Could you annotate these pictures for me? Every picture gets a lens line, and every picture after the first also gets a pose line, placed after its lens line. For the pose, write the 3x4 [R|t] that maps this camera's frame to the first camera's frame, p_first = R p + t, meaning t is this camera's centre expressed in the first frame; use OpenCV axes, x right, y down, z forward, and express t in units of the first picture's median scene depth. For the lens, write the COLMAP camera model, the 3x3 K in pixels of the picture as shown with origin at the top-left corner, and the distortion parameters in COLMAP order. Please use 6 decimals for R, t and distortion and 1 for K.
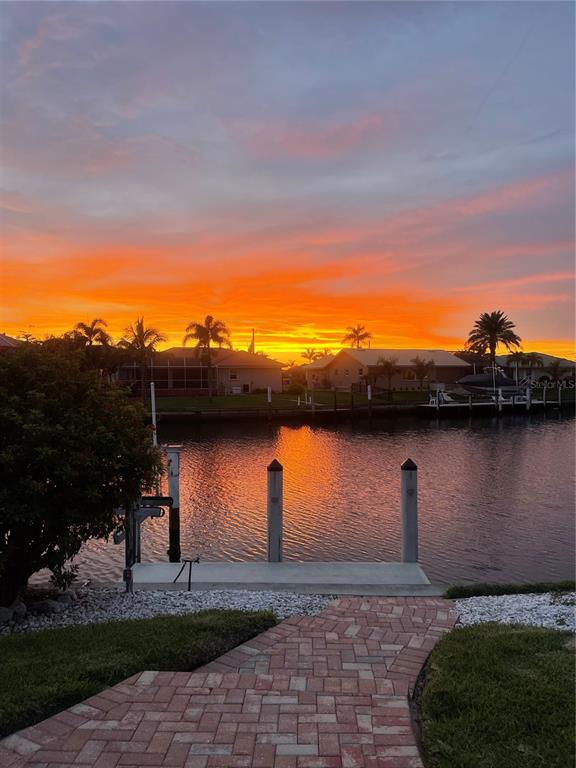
lens RADIAL K [[584.0, 0, 288.0], [0, 584.0, 384.0], [0, 0, 1]] dist [0.085037, -0.145556]
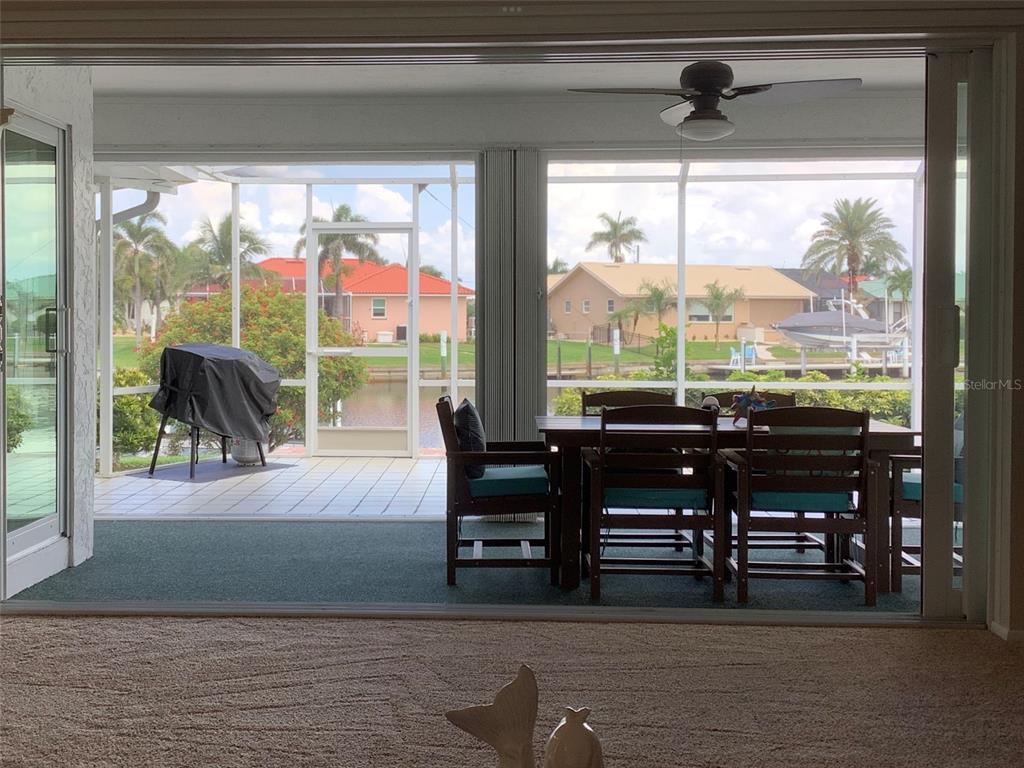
lens RADIAL K [[1673.5, 0, 512.0], [0, 1673.5, 384.0], [0, 0, 1]] dist [0.022904, 0.029344]
pose [[0.999954, 0.009300, -0.002397, 0.044750], [-0.009223, 0.999497, 0.030329, 0.007113], [0.002678, -0.030305, 0.999537, -0.716167]]
